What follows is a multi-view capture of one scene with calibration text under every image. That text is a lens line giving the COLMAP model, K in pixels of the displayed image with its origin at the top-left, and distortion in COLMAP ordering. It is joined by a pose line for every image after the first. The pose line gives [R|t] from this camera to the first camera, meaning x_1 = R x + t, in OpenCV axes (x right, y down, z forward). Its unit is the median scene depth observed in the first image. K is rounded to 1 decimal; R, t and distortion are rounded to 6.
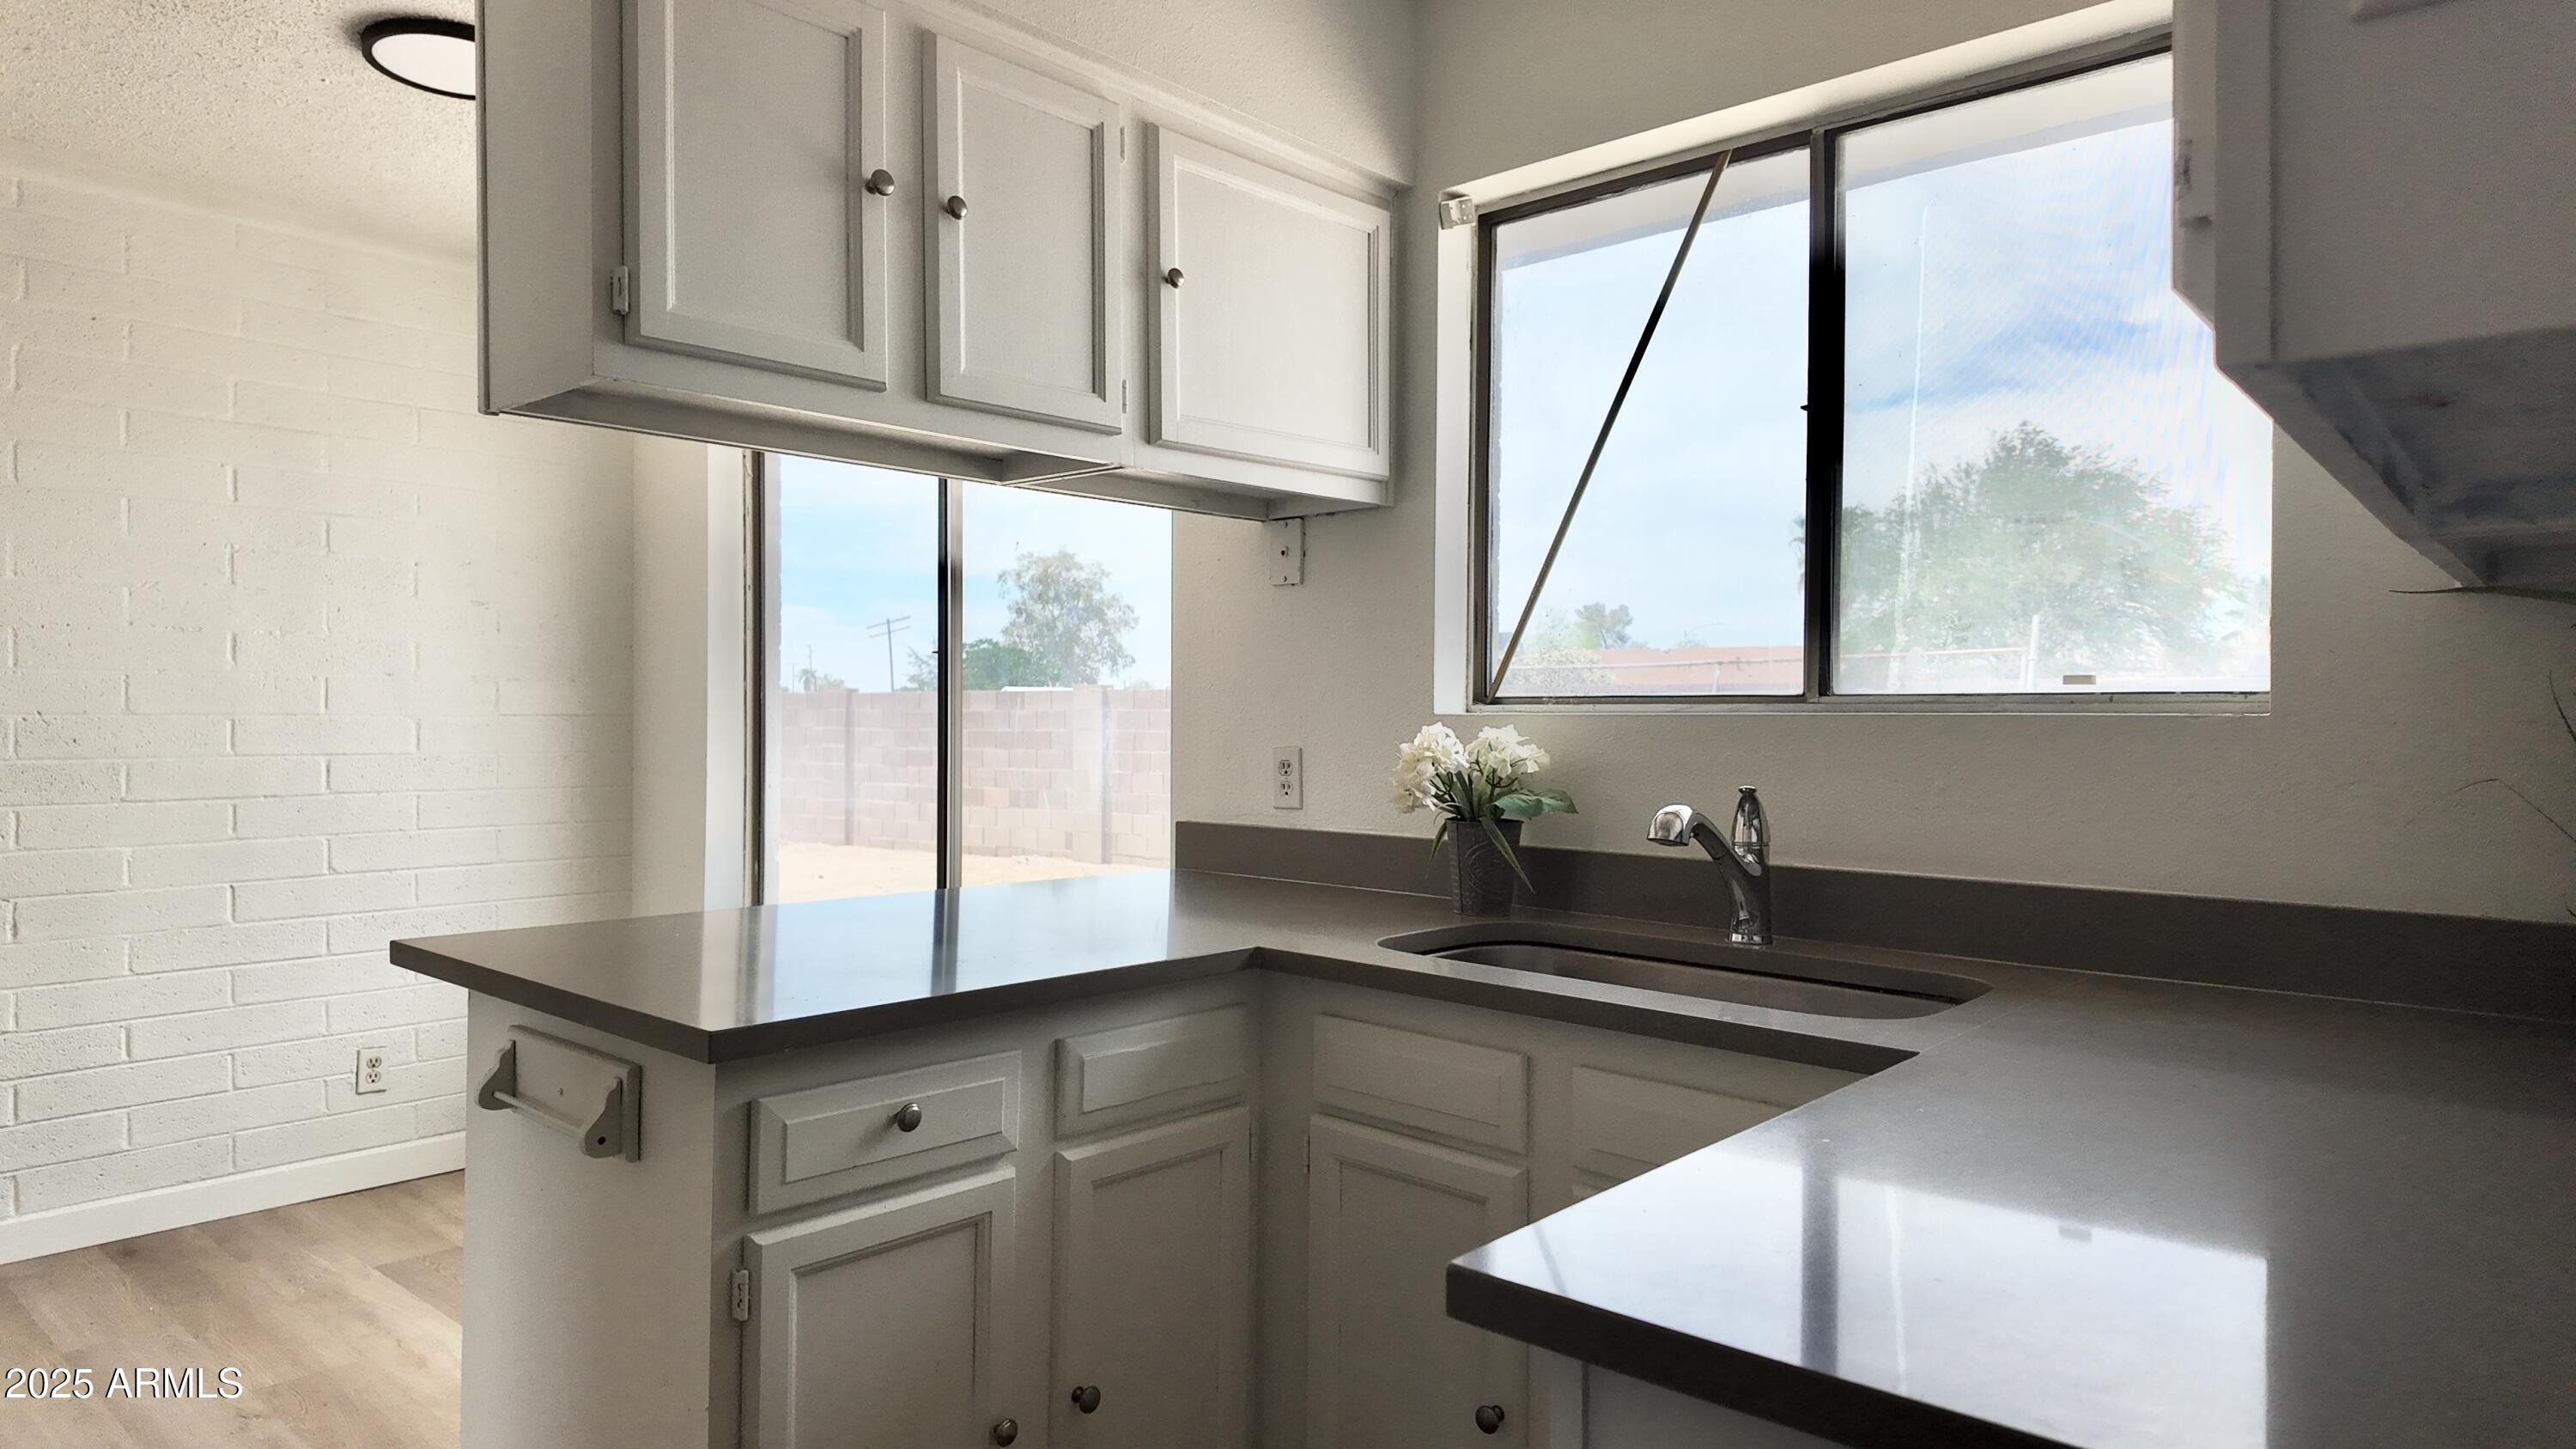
lens RADIAL K [[1492.7, 0, 1288.0], [0, 1492.7, 724.5], [0, 0, 1]] dist [0.105956, -0.138758]
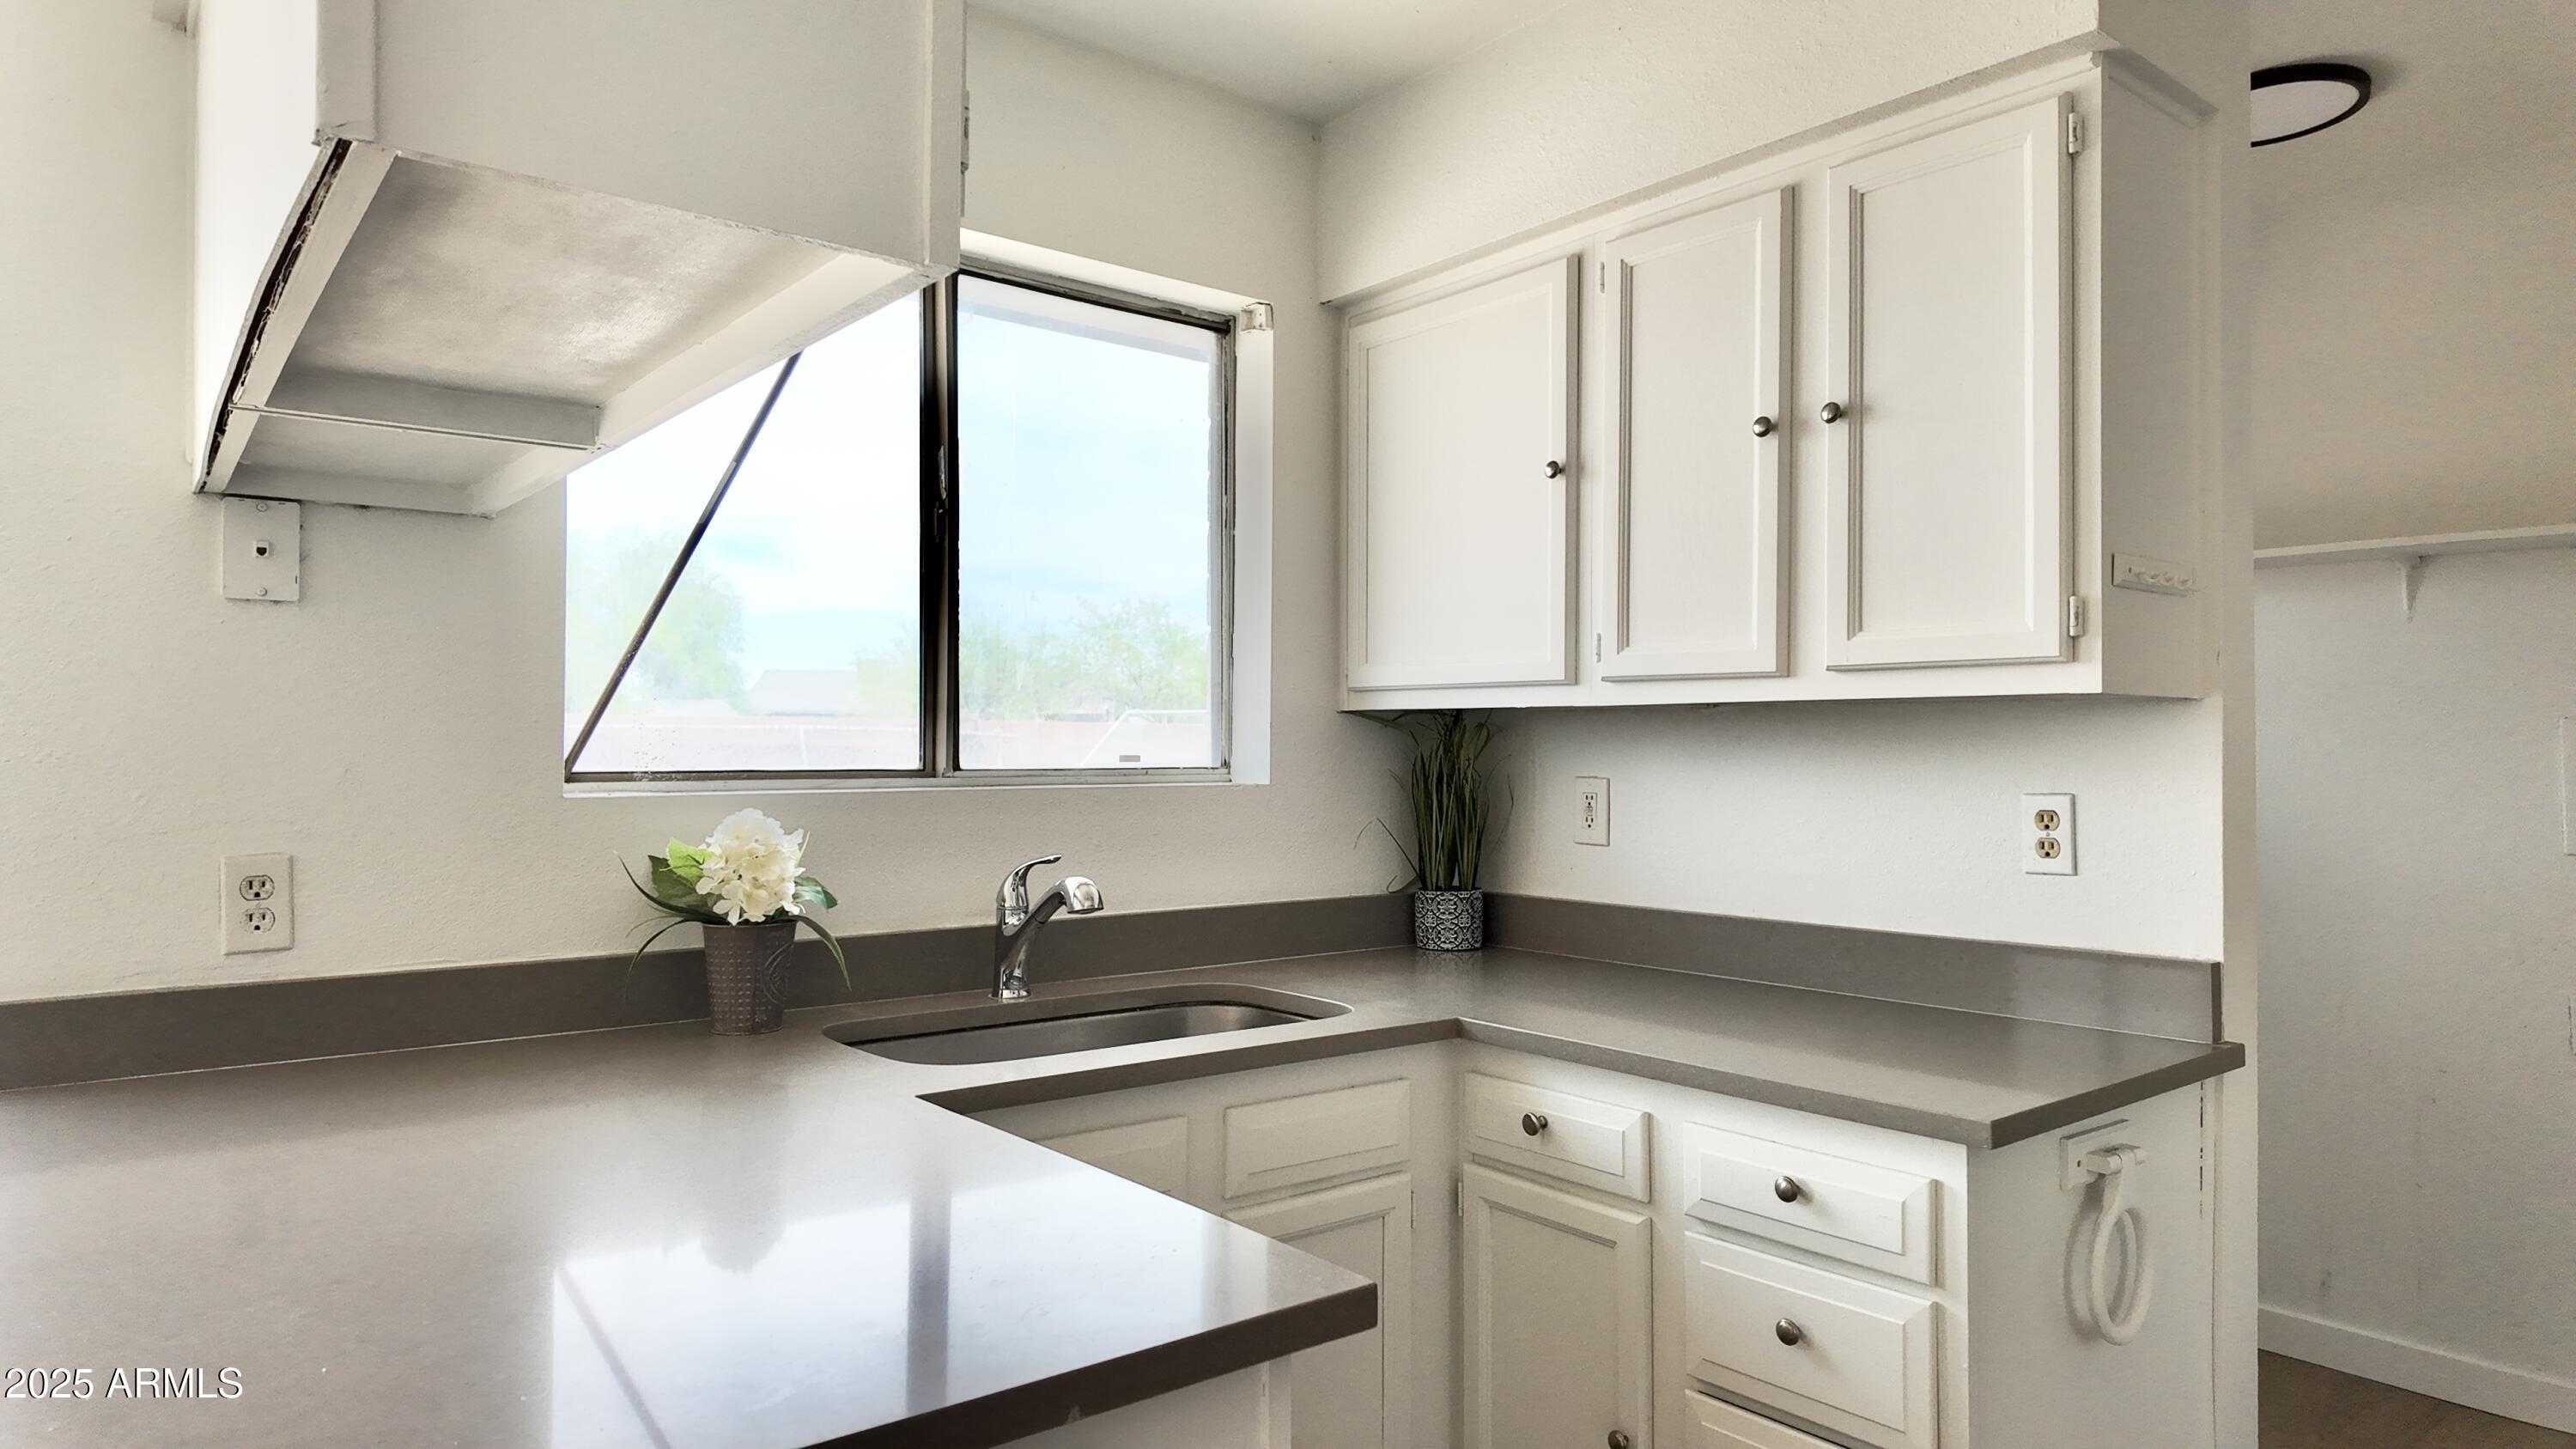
lens RADIAL K [[1492.7, 0, 1288.0], [0, 1492.7, 724.5], [0, 0, 1]] dist [0.105956, -0.138758]
pose [[0.176139, 0.010709, 0.984307, -0.679232], [0.001640, 0.999936, -0.011173, -0.039306], [-0.984364, 0.003583, 0.176110, 0.547189]]
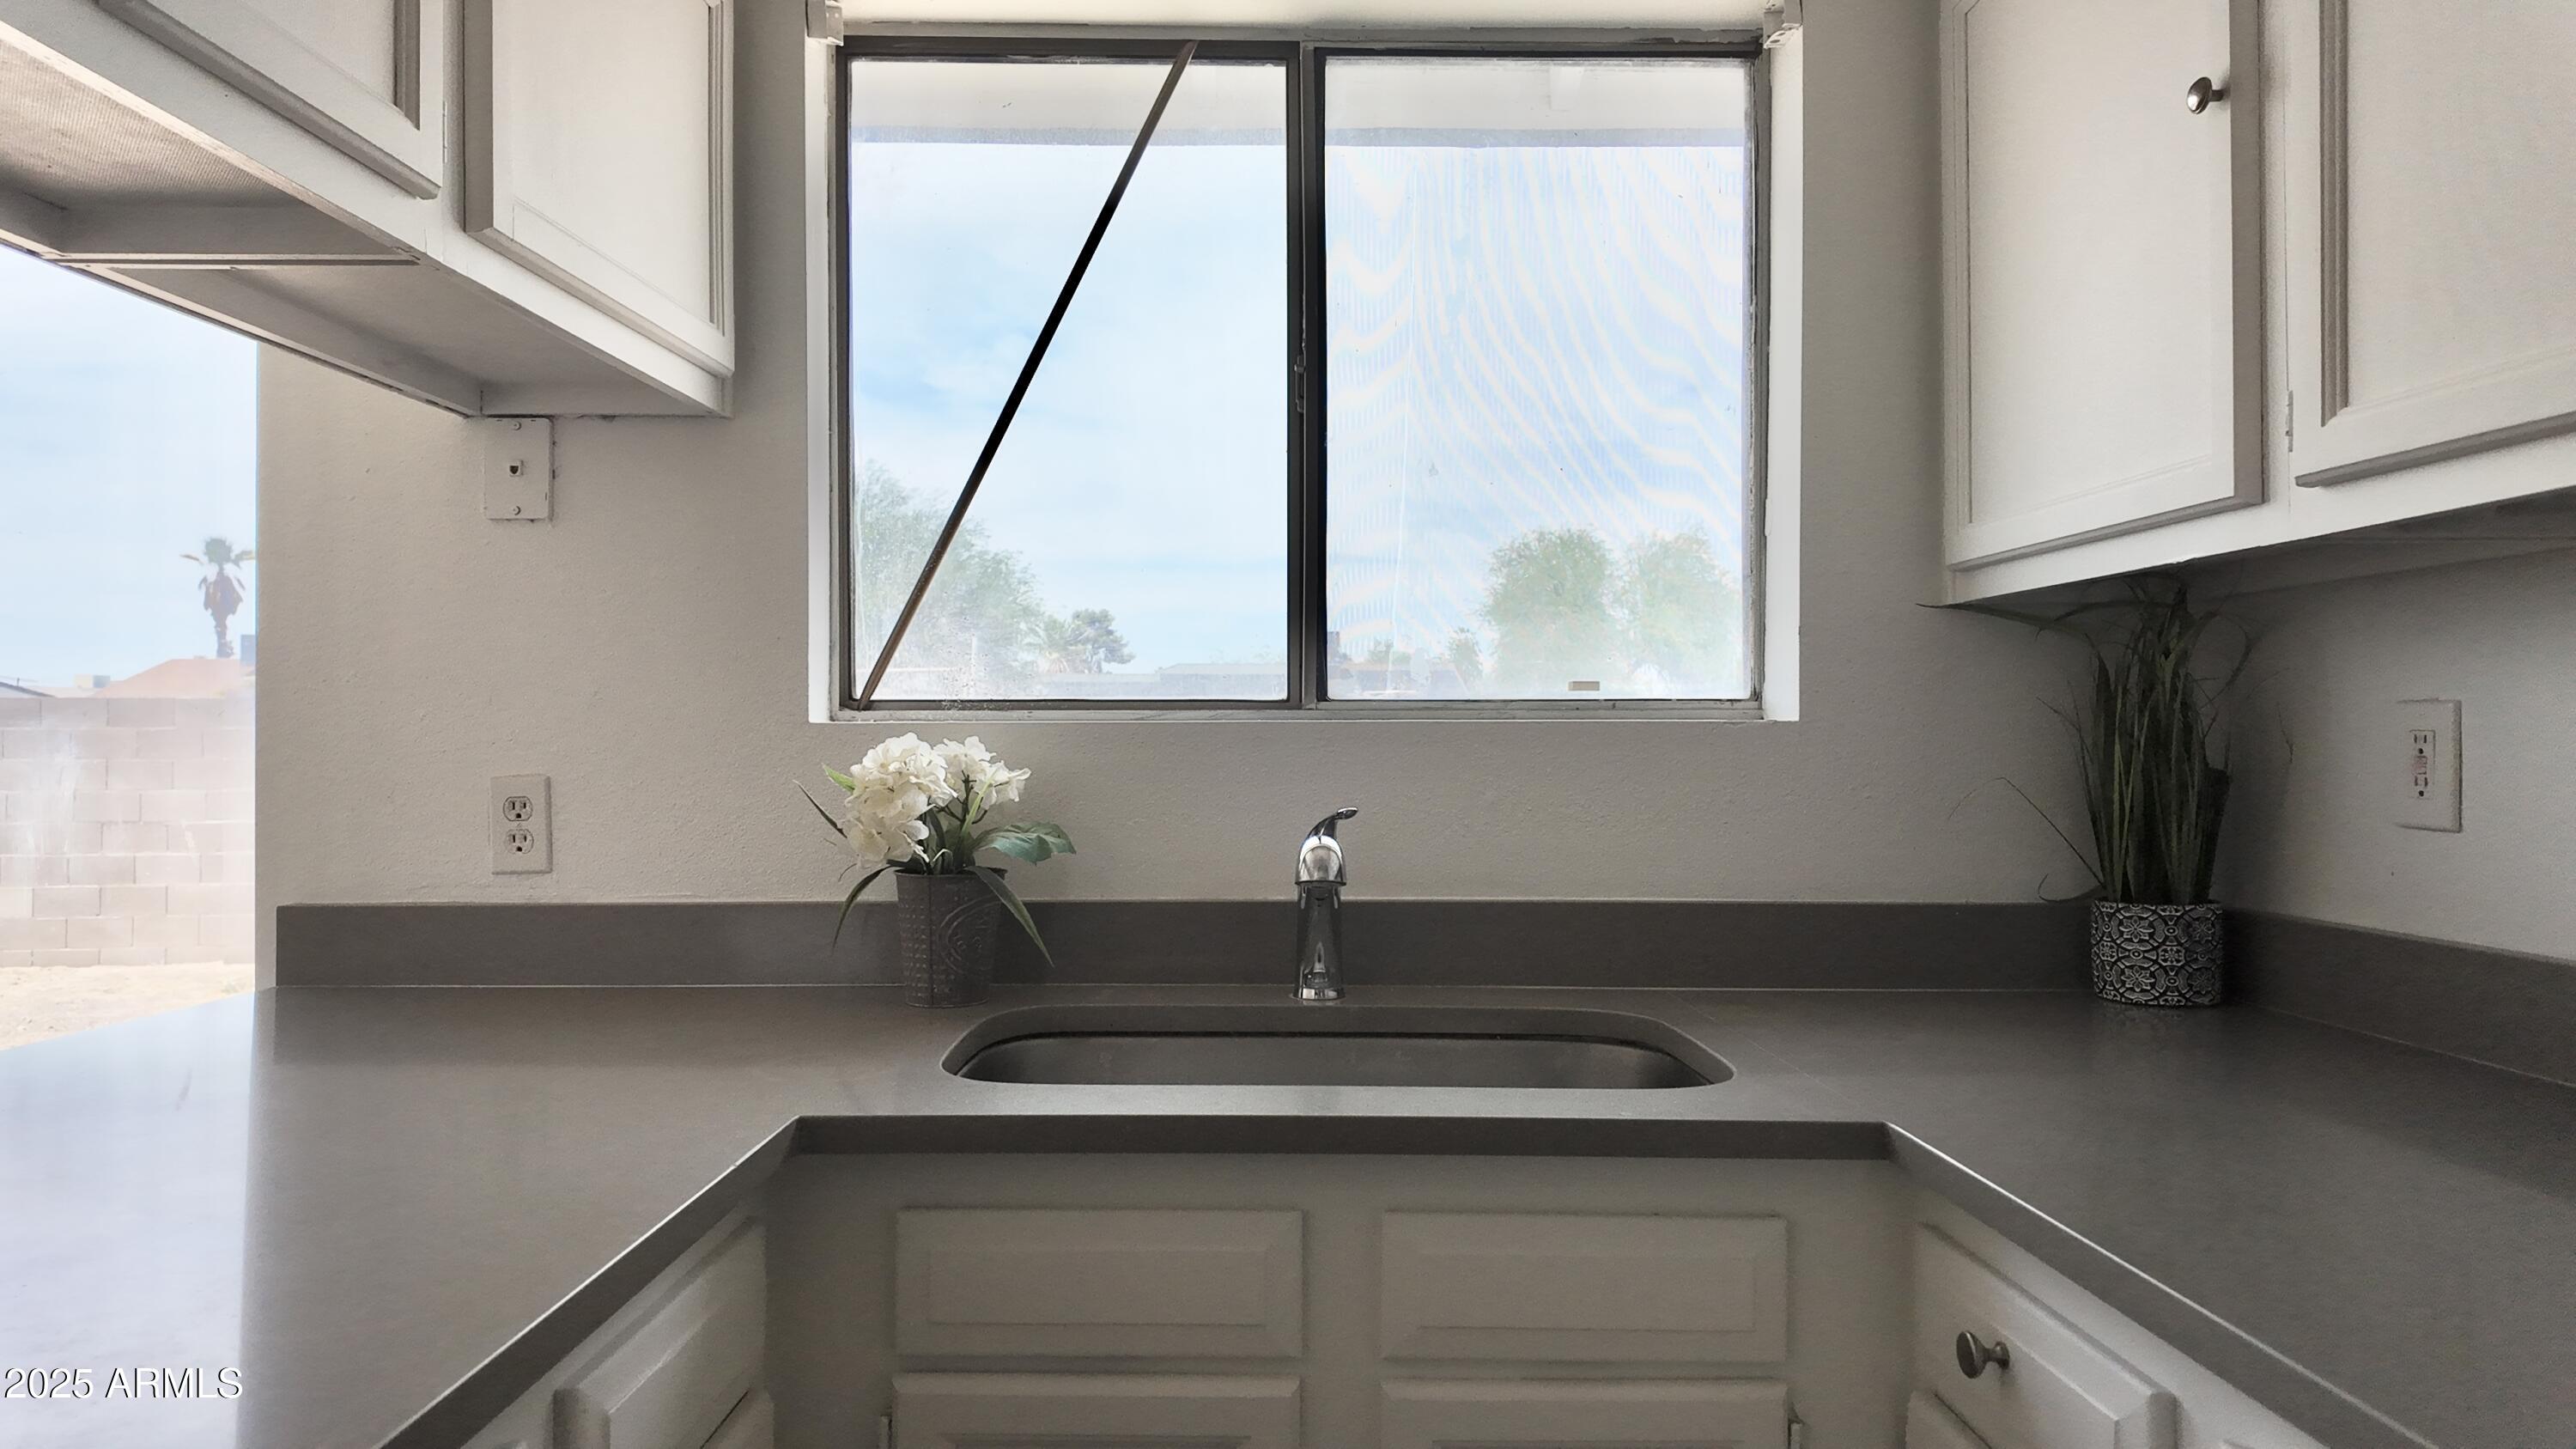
lens RADIAL K [[1492.7, 0, 1288.0], [0, 1492.7, 724.5], [0, 0, 1]] dist [0.105956, -0.138758]
pose [[0.740857, 0.000328, 0.671663, -0.232180], [0.008161, 0.999922, -0.009490, 0.002527], [-0.671614, 0.012513, 0.740796, 0.365697]]
